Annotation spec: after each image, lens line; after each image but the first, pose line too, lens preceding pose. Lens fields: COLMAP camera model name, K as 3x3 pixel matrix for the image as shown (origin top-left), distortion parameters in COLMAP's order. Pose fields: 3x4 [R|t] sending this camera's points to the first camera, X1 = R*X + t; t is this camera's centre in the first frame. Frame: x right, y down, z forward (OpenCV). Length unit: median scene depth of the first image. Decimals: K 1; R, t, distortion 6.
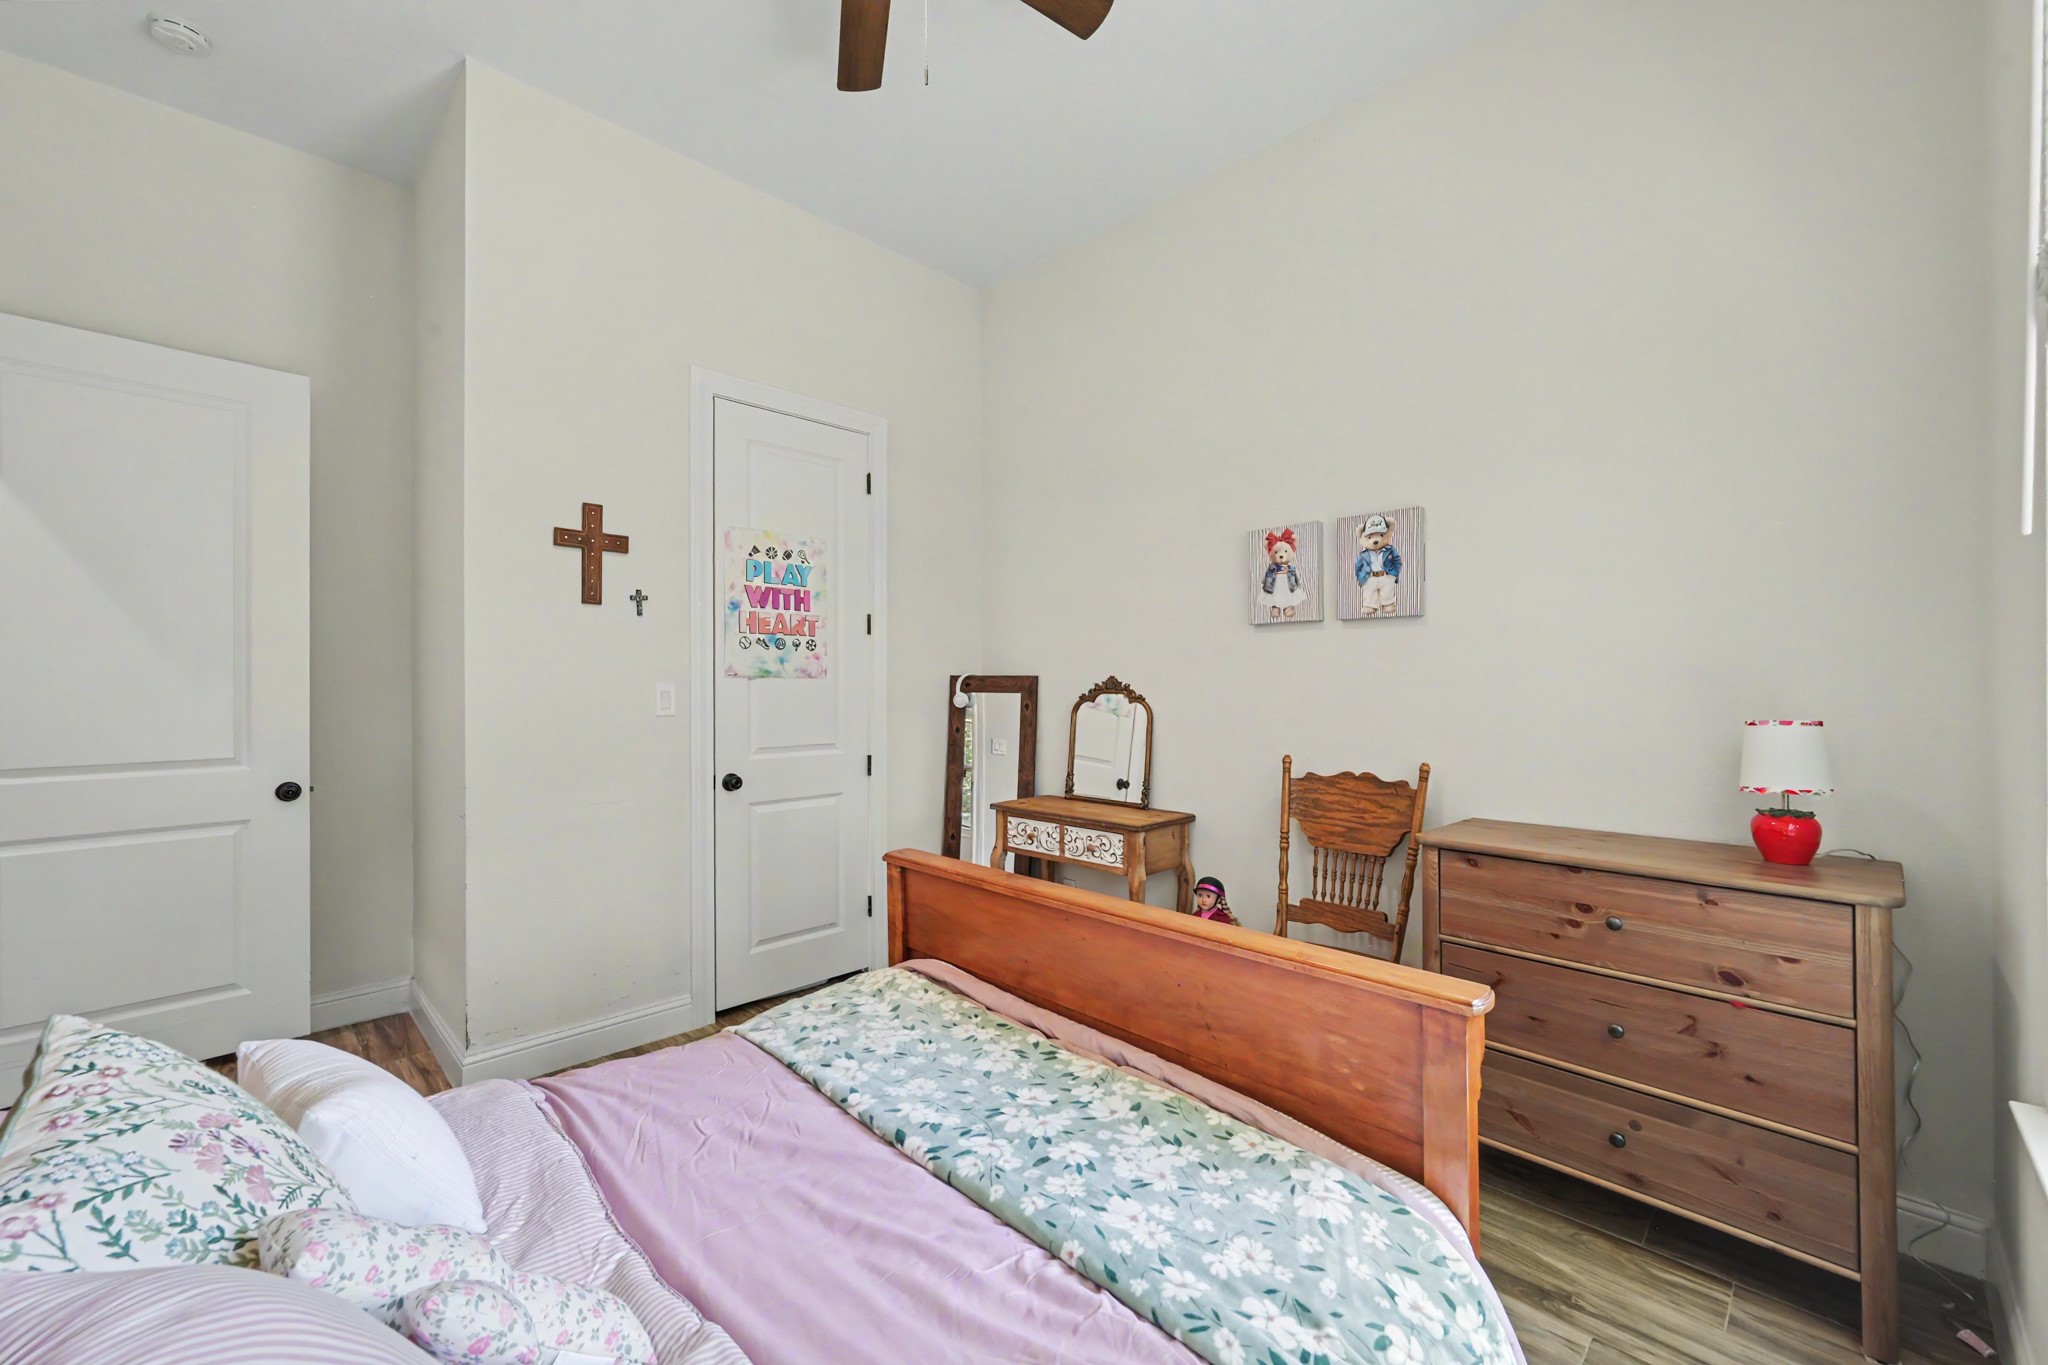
lens RADIAL K [[806.0, 0, 1031.6], [0, 806.0, 686.1], [0, 0, 1]] dist [-0.003057, 0.000412]
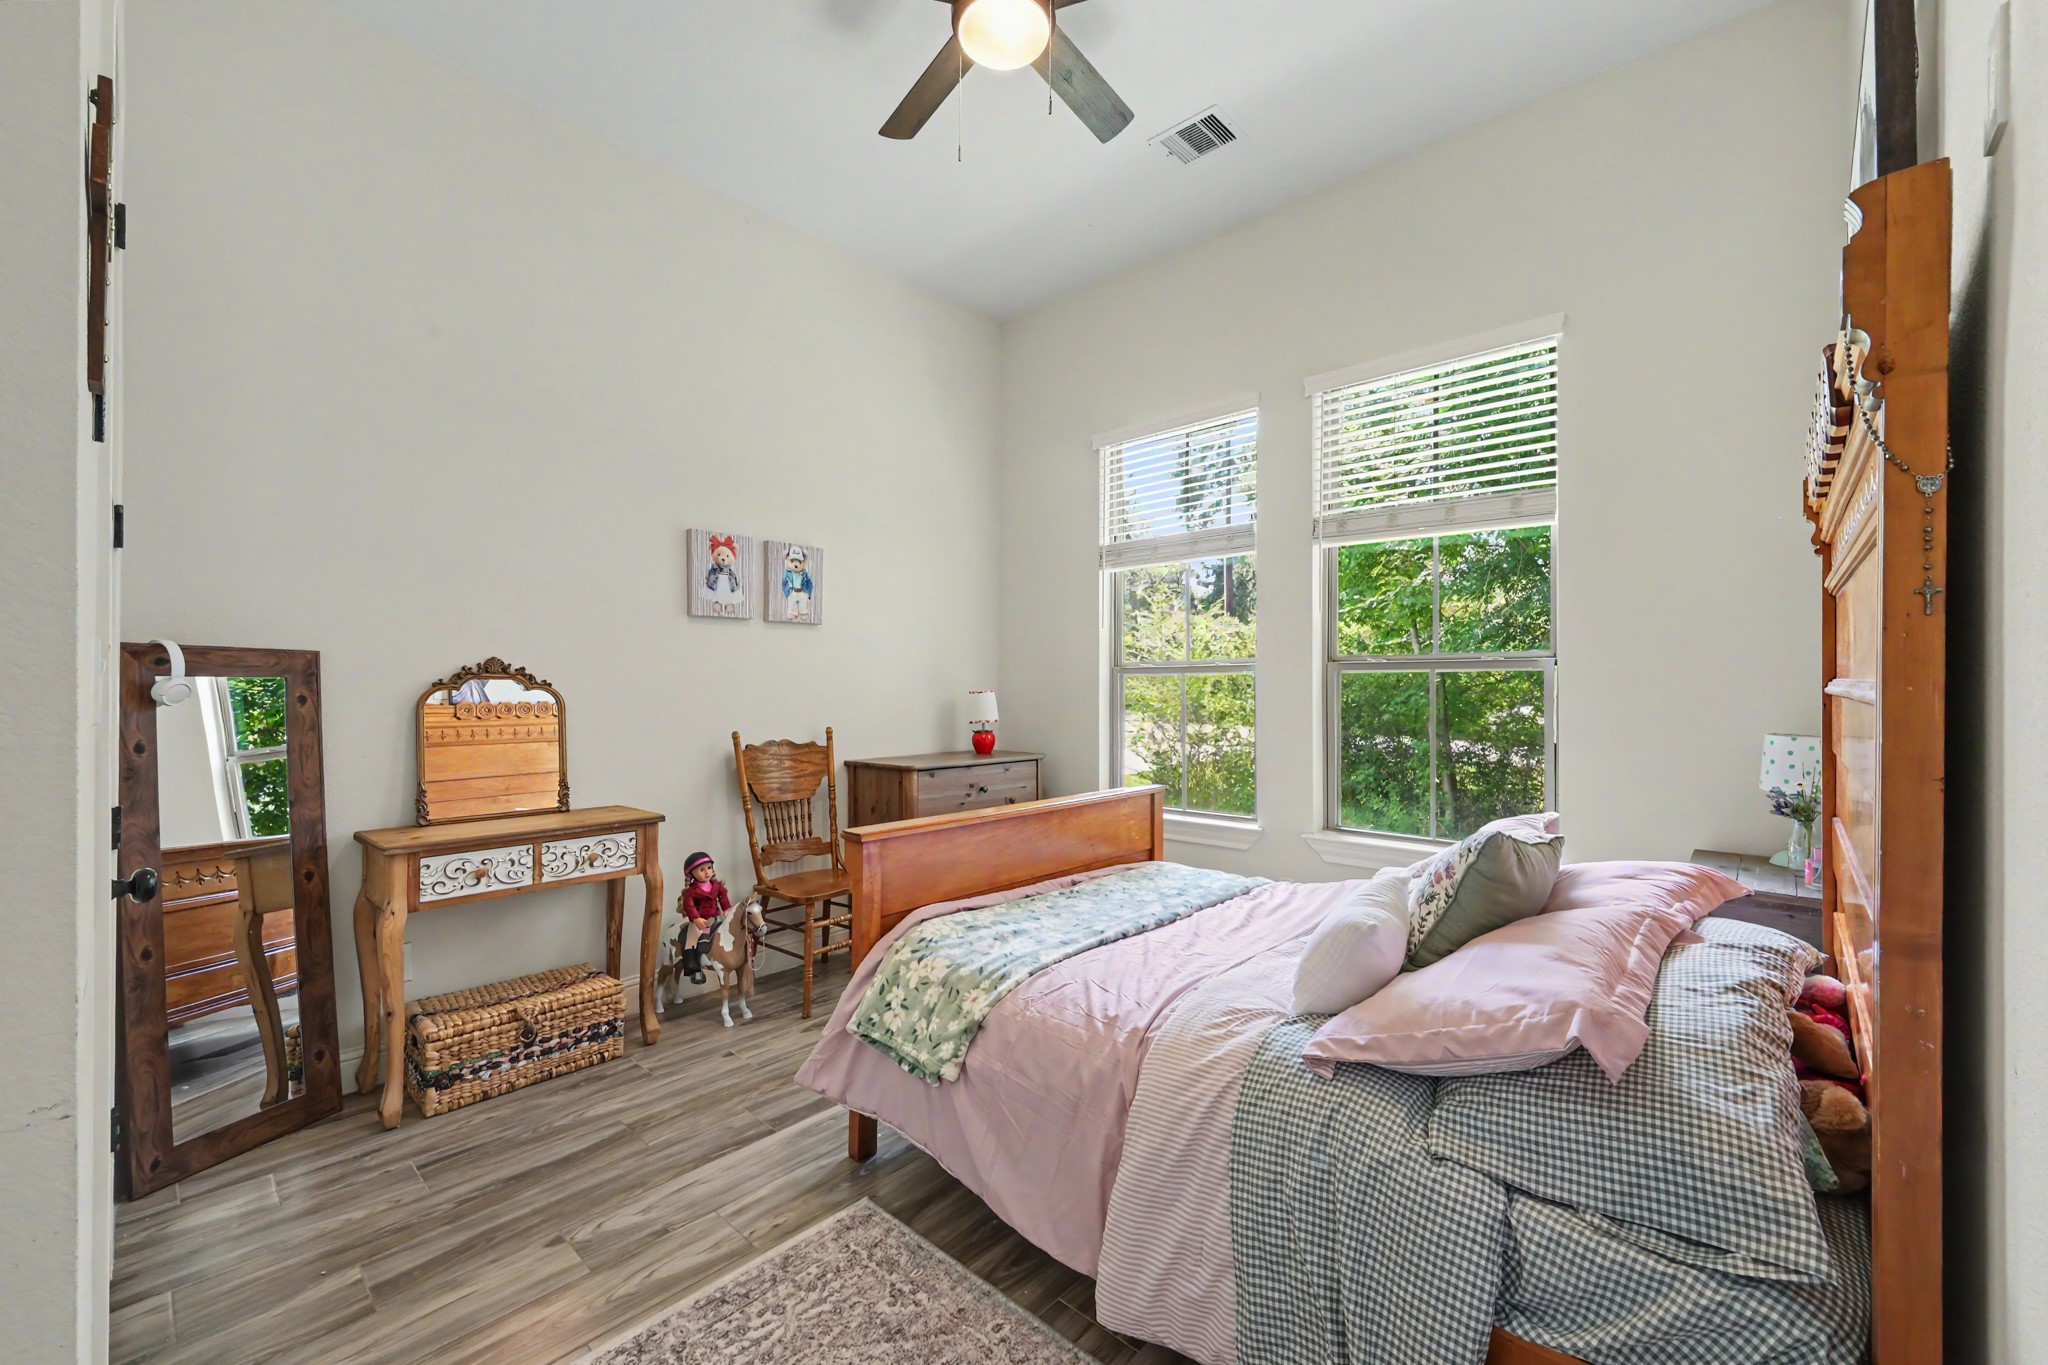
lens RADIAL K [[806.0, 0, 1031.6], [0, 806.0, 686.1], [0, 0, 1]] dist [-0.003057, 0.000412]
pose [[-0.044104, 0.003449, 0.999021, -0.892900], [0.000593, 0.999994, -0.003426, 0.024779], [-0.999027, 0.000441, -0.044106, 0.639748]]
